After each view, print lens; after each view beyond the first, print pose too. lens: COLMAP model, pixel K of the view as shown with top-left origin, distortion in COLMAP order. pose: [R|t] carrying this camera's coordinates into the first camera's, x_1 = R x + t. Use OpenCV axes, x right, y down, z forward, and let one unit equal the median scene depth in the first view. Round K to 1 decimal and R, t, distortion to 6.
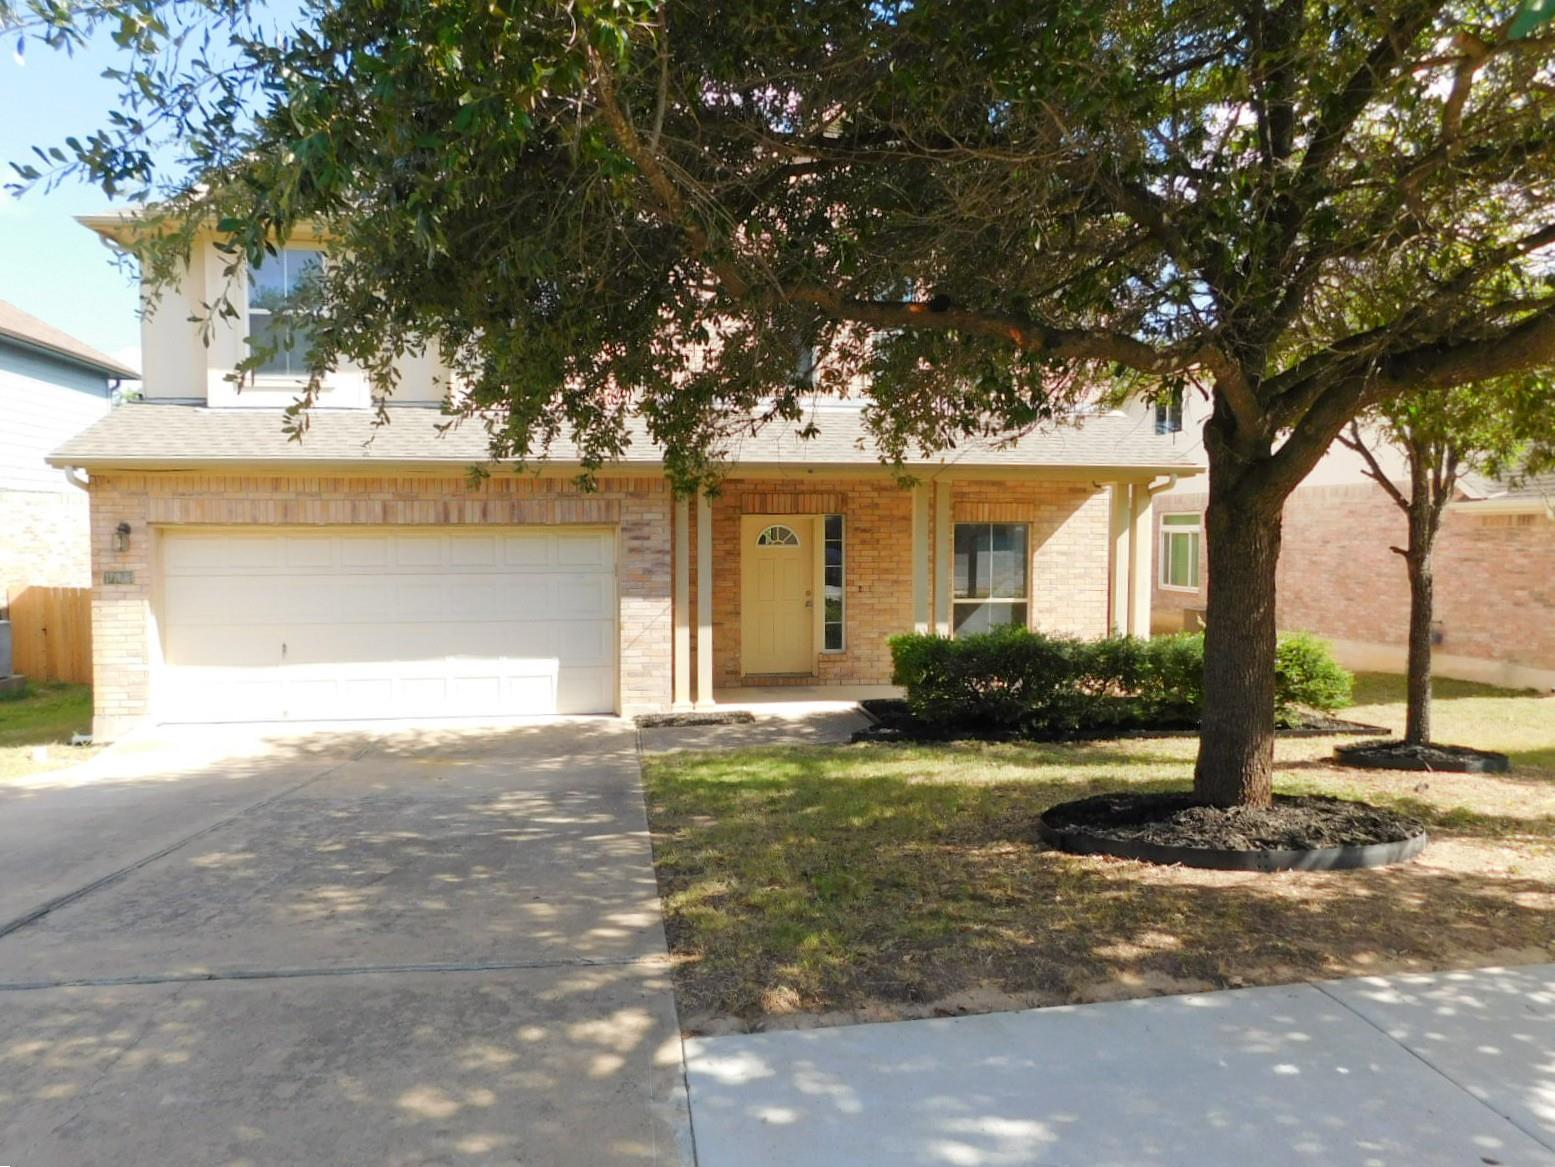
lens RADIAL K [[1094.0, 0, 740.7], [0, 1094.0, 605.0], [0, 0, 1]] dist [-0.087170, 0.075352]
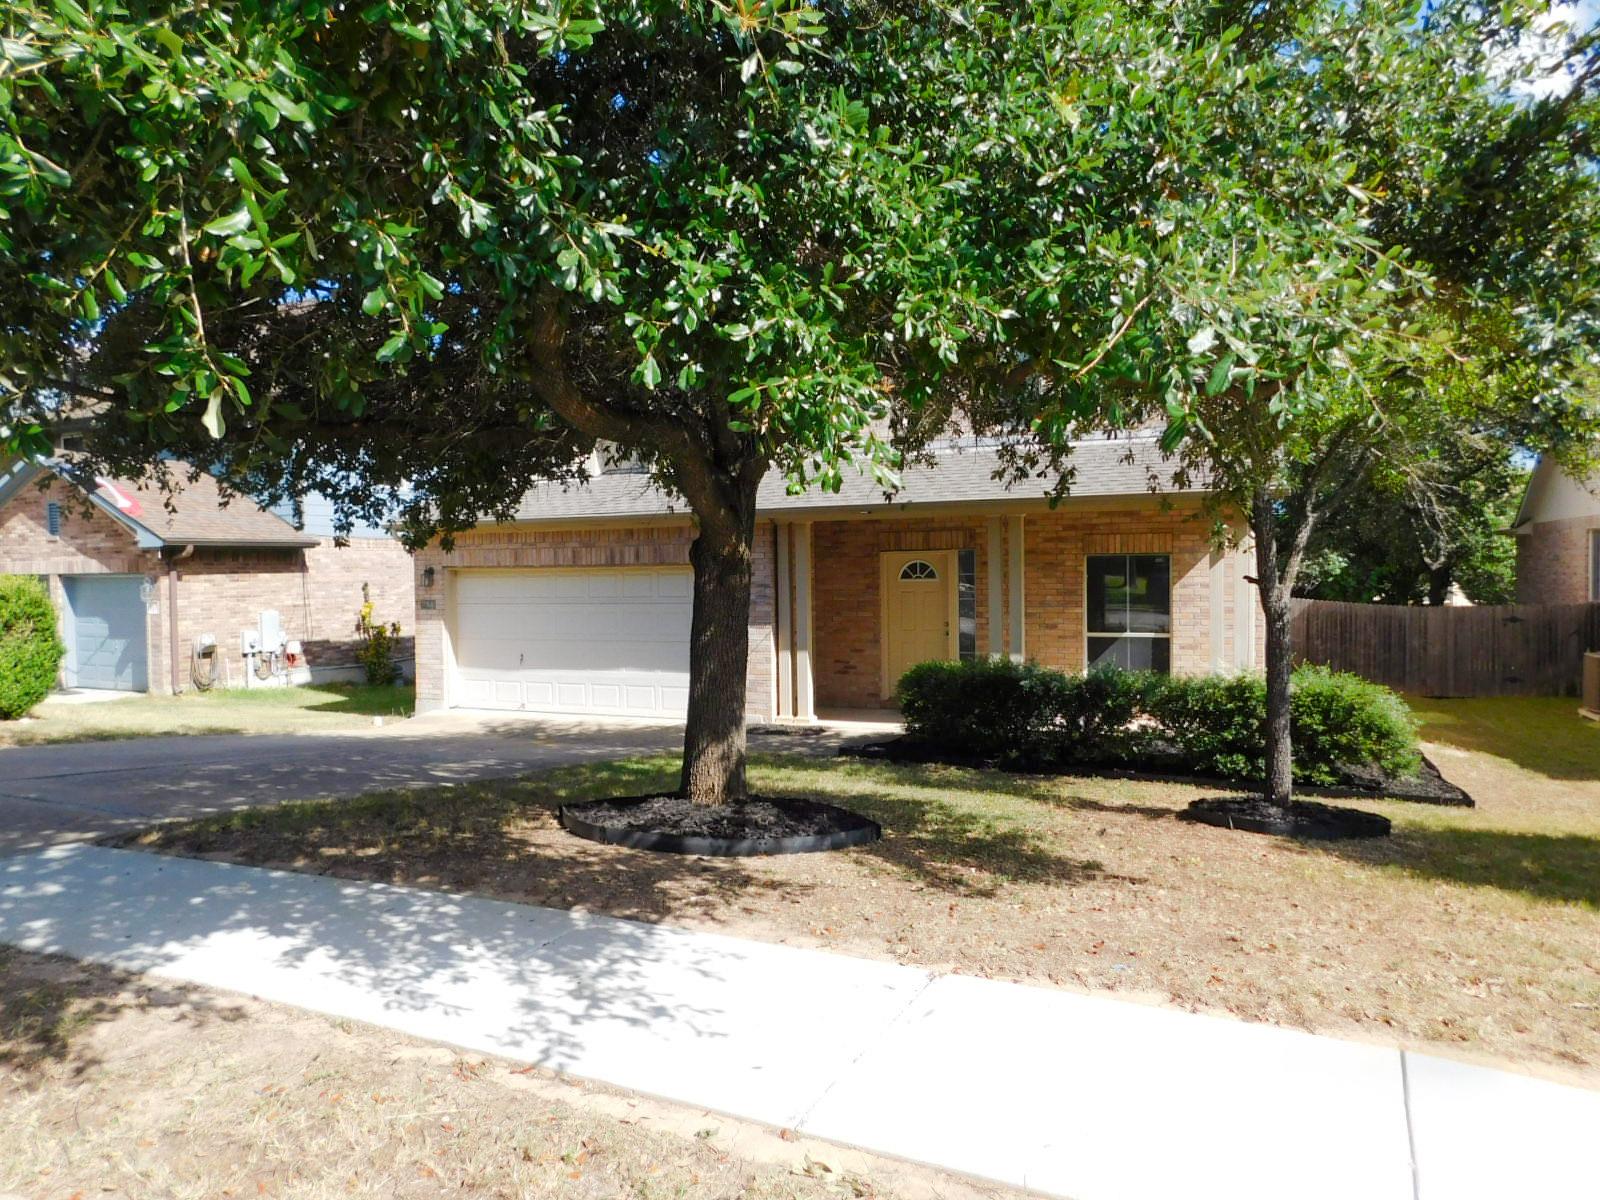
lens RADIAL K [[1112.0, 0, 800.0], [0, 1112.0, 600.0], [0, 0, 1]] dist [-0.059596, 0.064508]
pose [[0.832429, 0.003045, -0.554123, 0.656629], [-0.023037, 0.999311, -0.029116, 0.000541], [0.553652, 0.037002, 0.831925, 0.026718]]
